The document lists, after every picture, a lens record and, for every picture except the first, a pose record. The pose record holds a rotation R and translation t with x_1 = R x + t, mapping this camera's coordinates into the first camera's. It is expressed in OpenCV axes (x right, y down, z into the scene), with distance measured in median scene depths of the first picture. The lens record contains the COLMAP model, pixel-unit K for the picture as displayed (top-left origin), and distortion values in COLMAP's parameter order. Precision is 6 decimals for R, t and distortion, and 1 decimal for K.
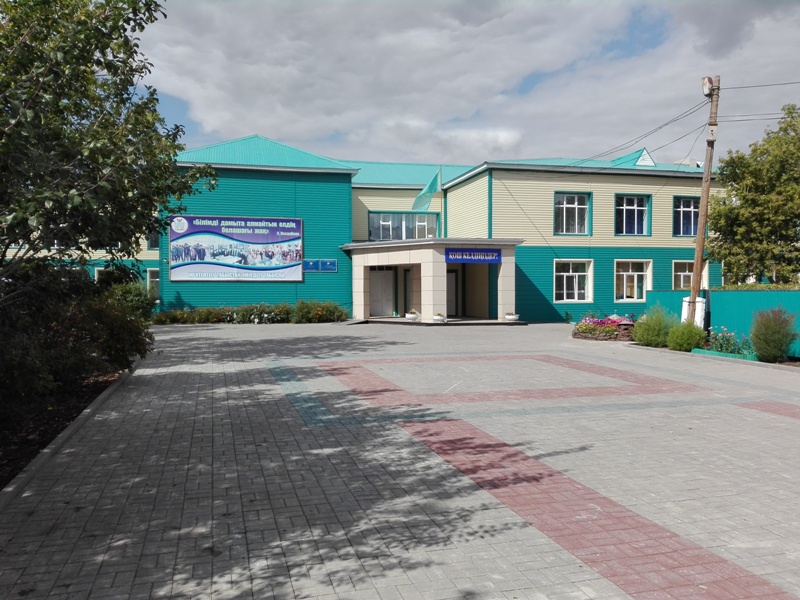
lens RADIAL K [[662.6, 0, 398.5], [0, 662.6, 302.7], [0, 0, 1]] dist [-0.024414, -0.027092]
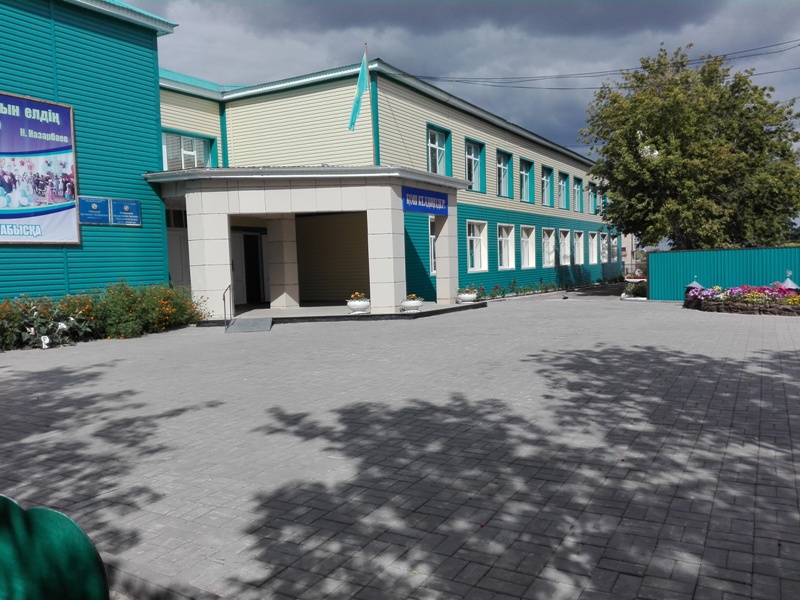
lens RADIAL K [[662.6, 0, 402.2], [0, 662.6, 298.0], [0, 0, 1]] dist [-0.024414, -0.027092]
pose [[0.671708, -0.055005, 0.738771, -0.334072], [0.037780, 0.998486, 0.039991, -0.005506], [-0.739852, 0.001048, 0.672769, 0.533791]]
